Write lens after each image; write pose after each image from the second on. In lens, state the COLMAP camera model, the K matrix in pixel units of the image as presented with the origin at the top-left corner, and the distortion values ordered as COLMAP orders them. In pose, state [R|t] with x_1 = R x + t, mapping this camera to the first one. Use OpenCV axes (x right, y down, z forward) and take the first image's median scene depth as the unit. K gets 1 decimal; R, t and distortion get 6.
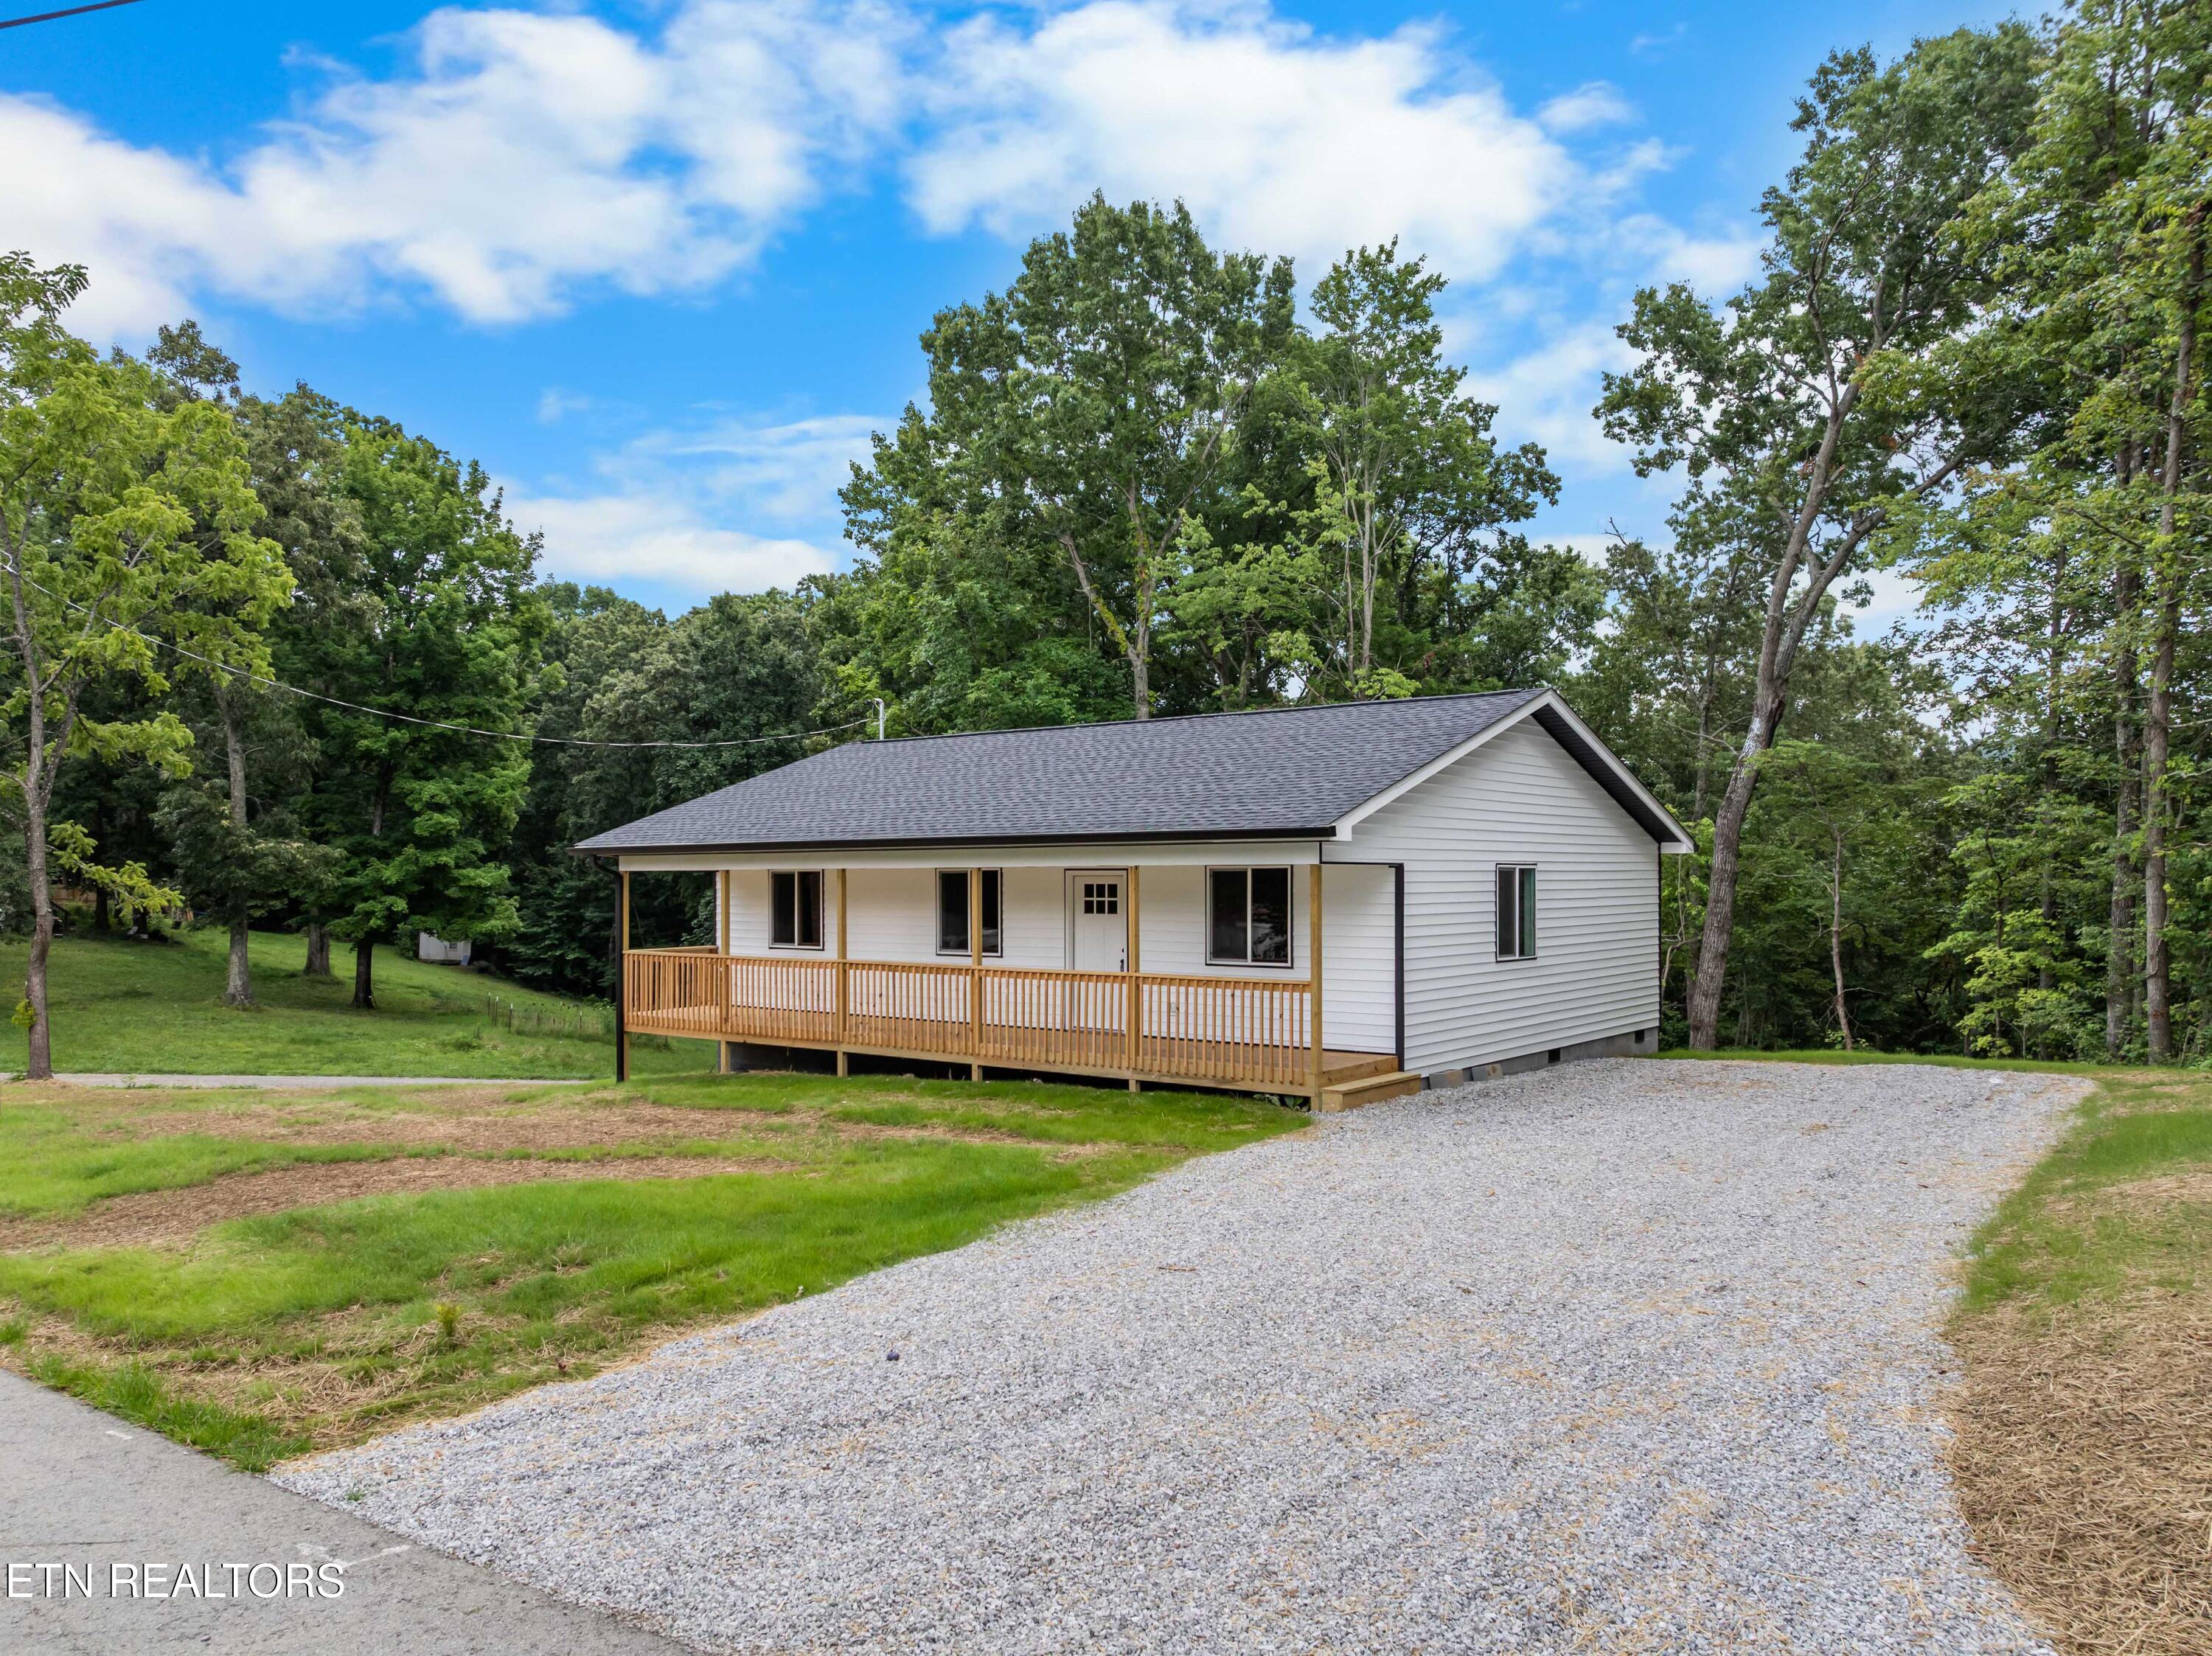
lens RADIAL K [[1660.9, 0, 1105.3], [0, 1660.9, 975.3], [0, 0, 1]] dist [-0.025227, -0.000883]
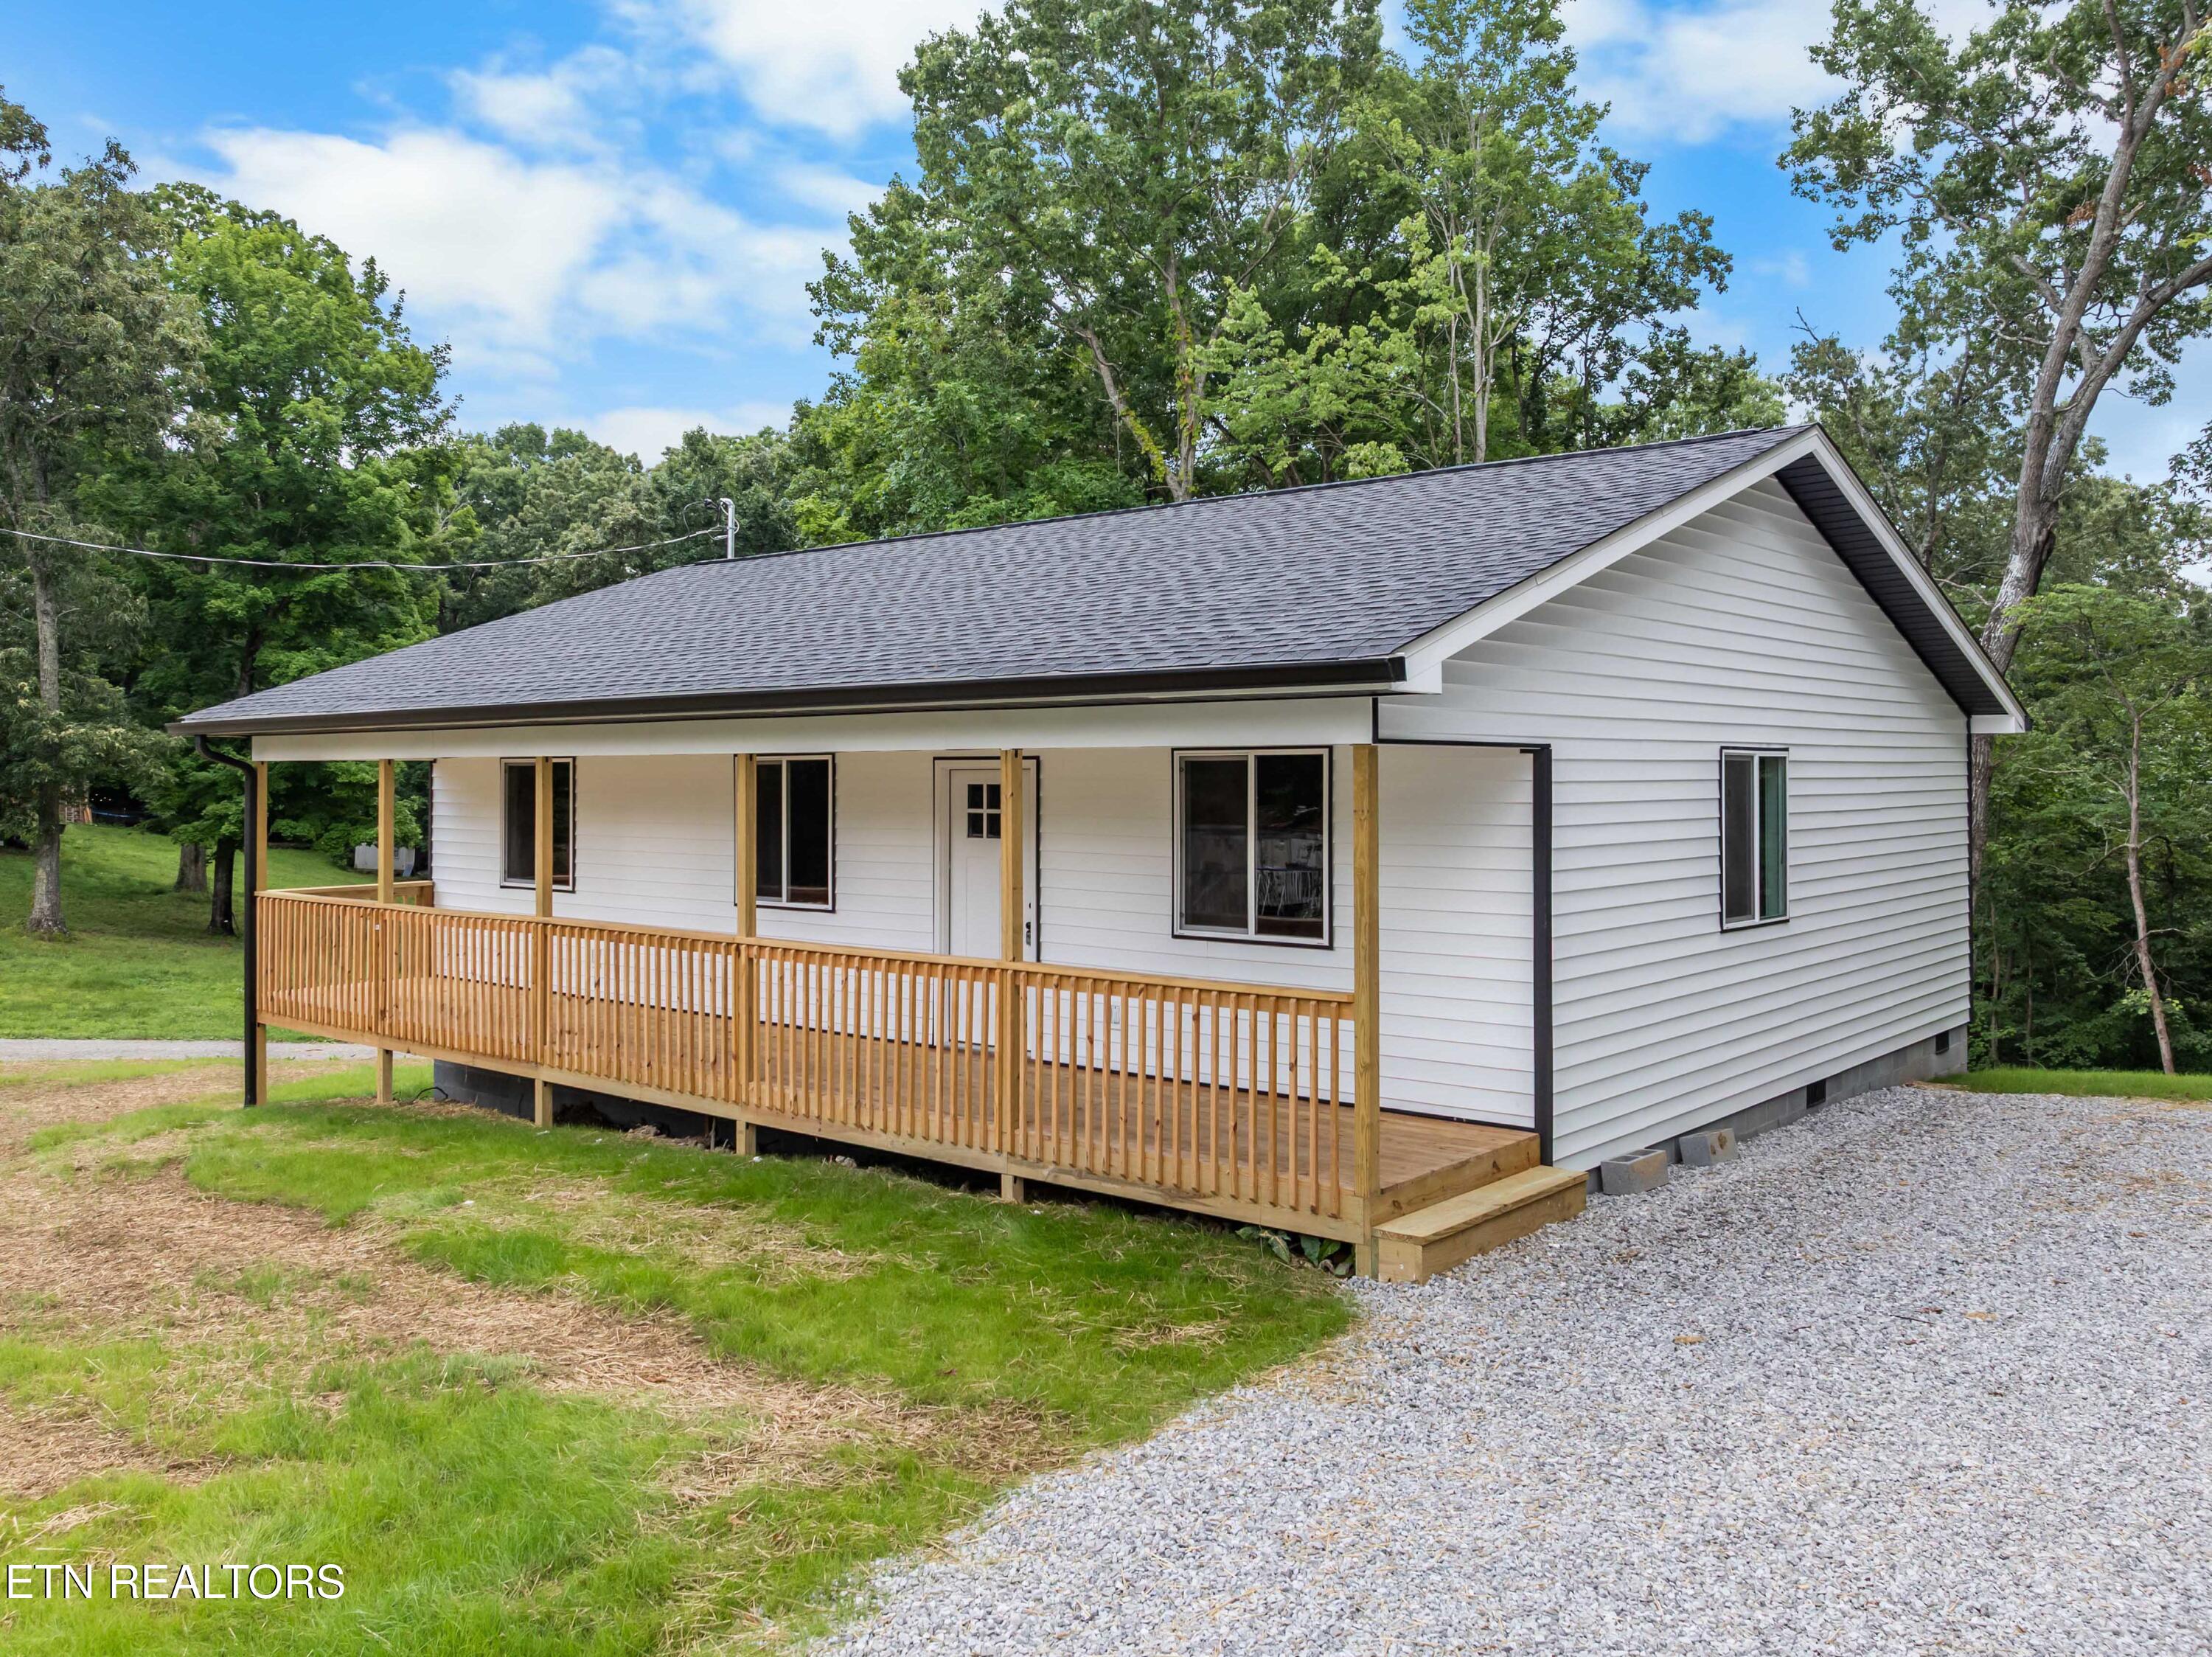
lens RADIAL K [[1833.8, 0, 1139.2], [0, 1833.8, 823.4], [0, 0, 1]] dist [-0.037706, 0.000638]
pose [[0.999571, 0.002091, -0.029228, 0.027733], [-0.003015, 0.999496, -0.031592, -0.009944], [0.029147, 0.031667, 0.999073, 0.171316]]
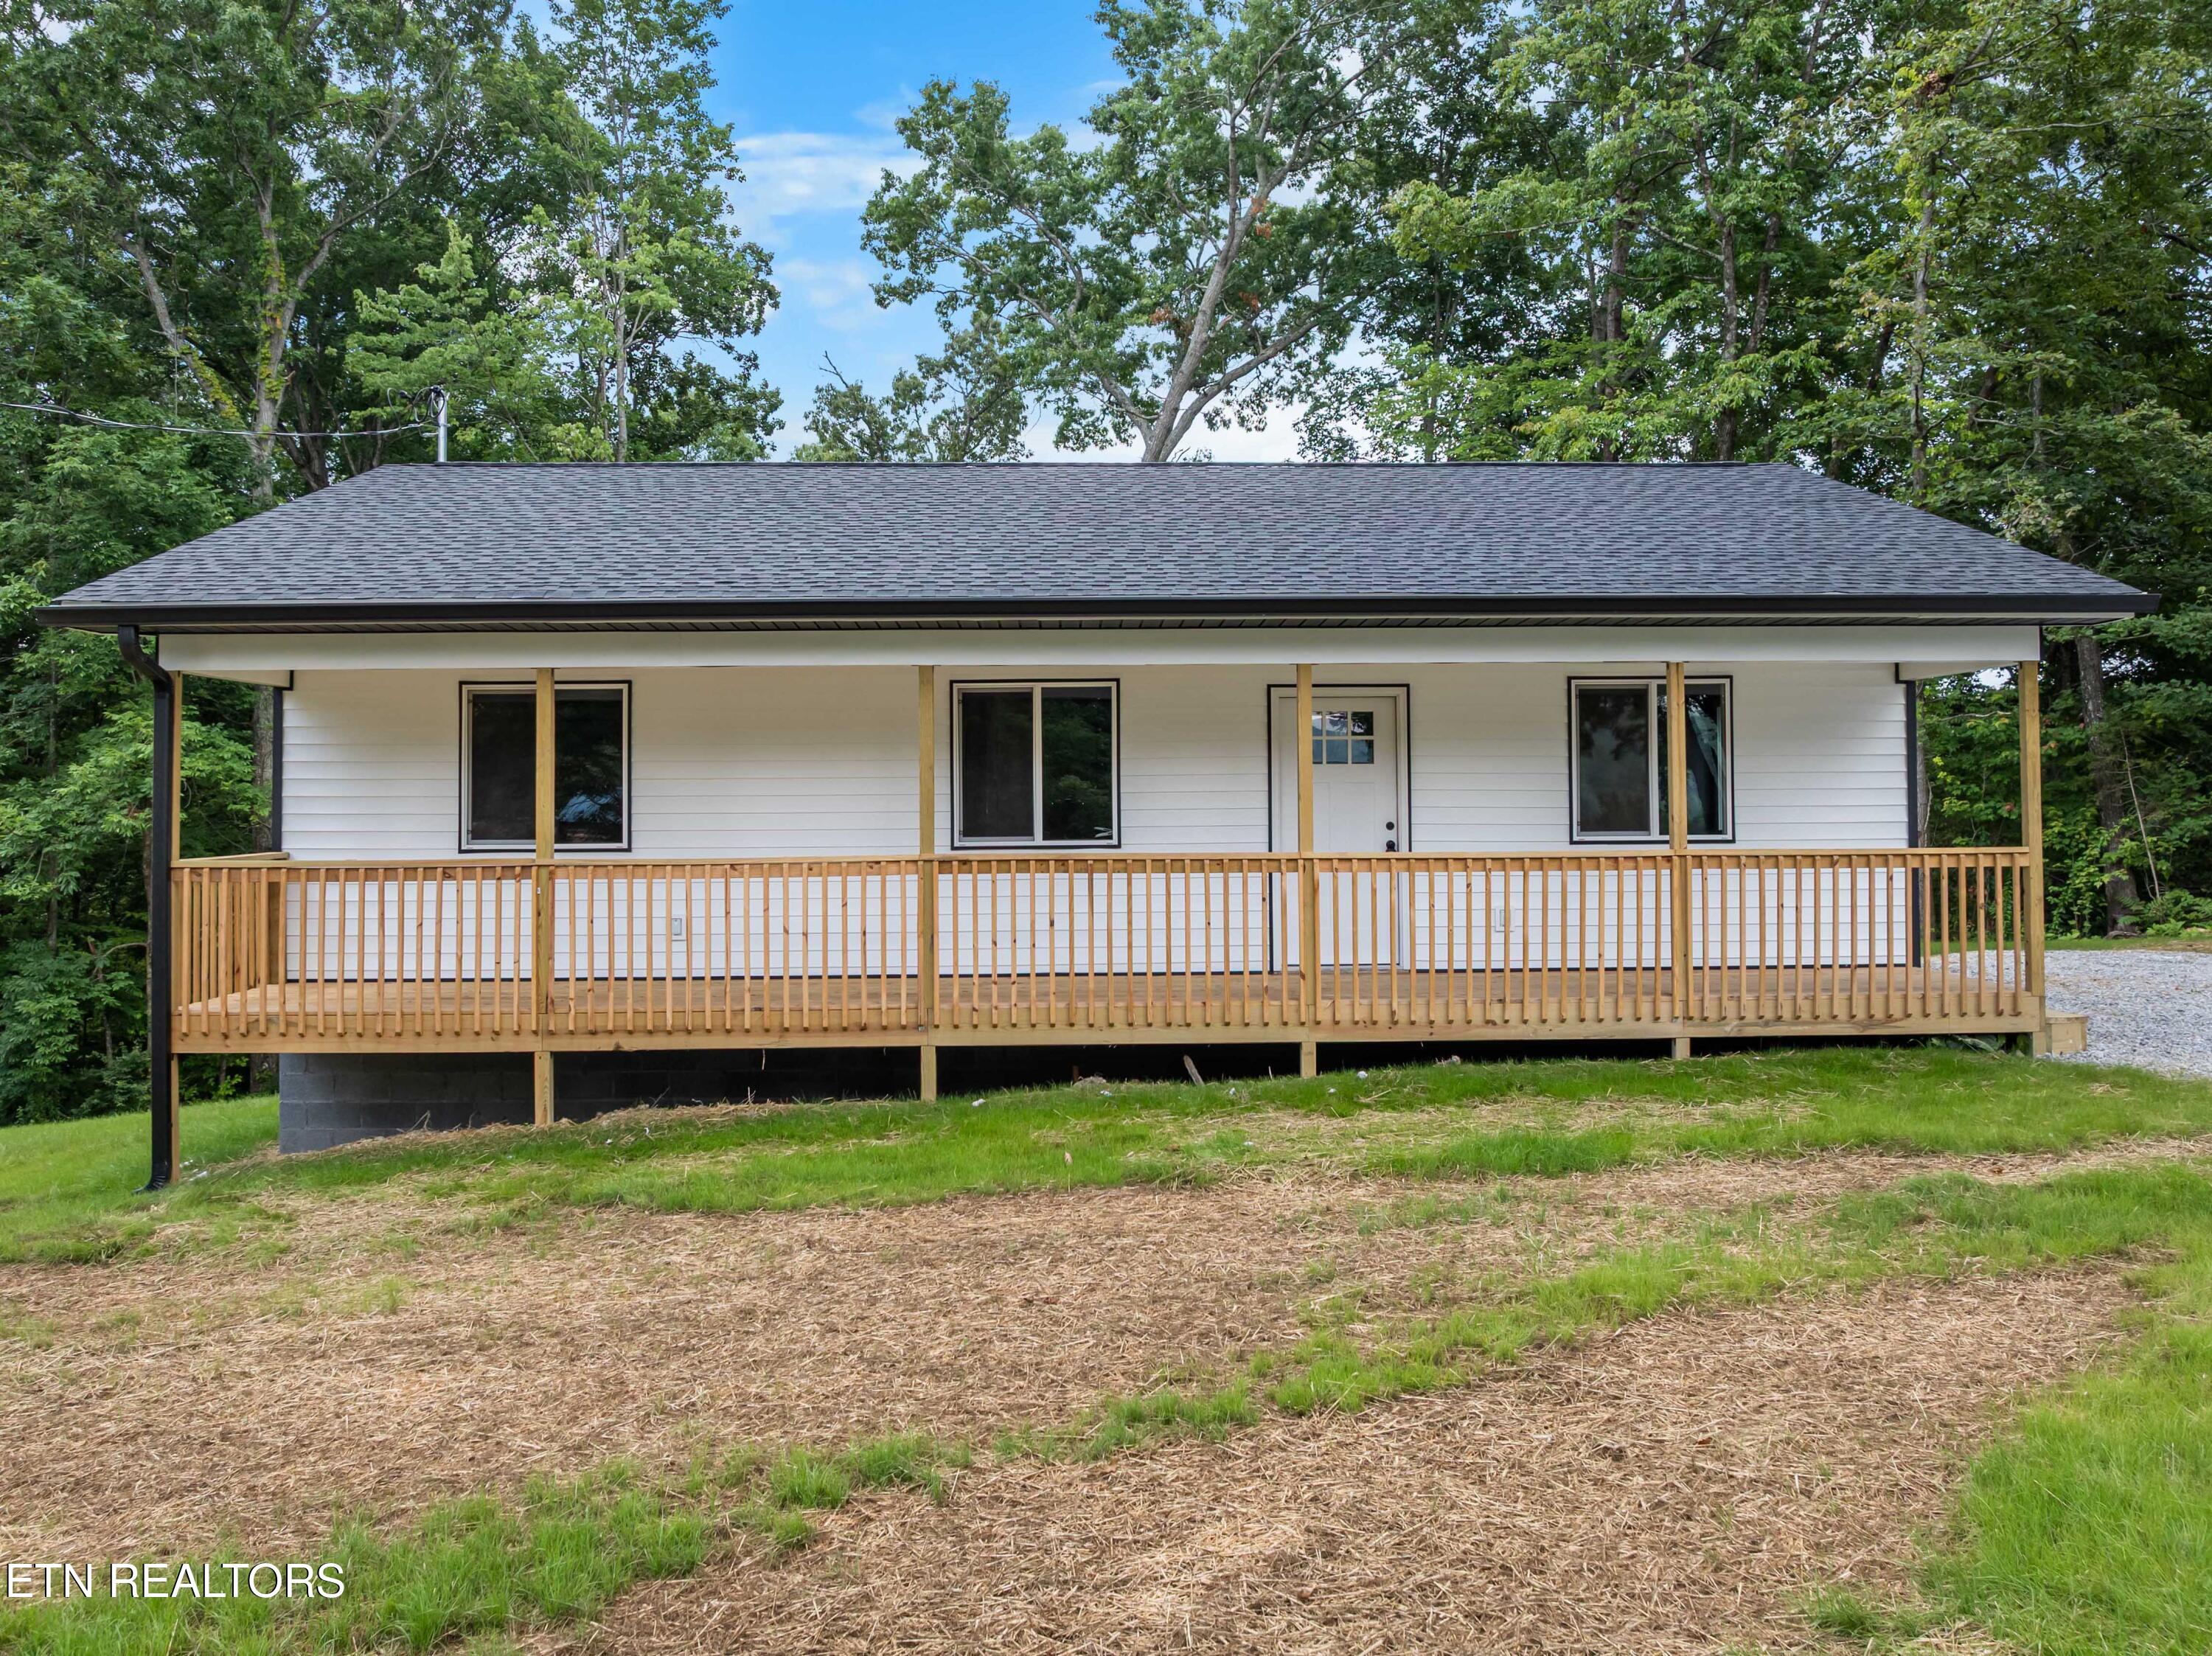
lens RADIAL K [[1833.7, 0, 1139.2], [0, 1833.7, 822.9], [0, 0, 1]] dist [-0.037706, 0.000638]
pose [[0.751852, -0.008033, 0.659283, -0.205666], [0.044474, 0.998266, -0.038555, 0.002045], [-0.657830, 0.058309, 0.750906, 0.250016]]
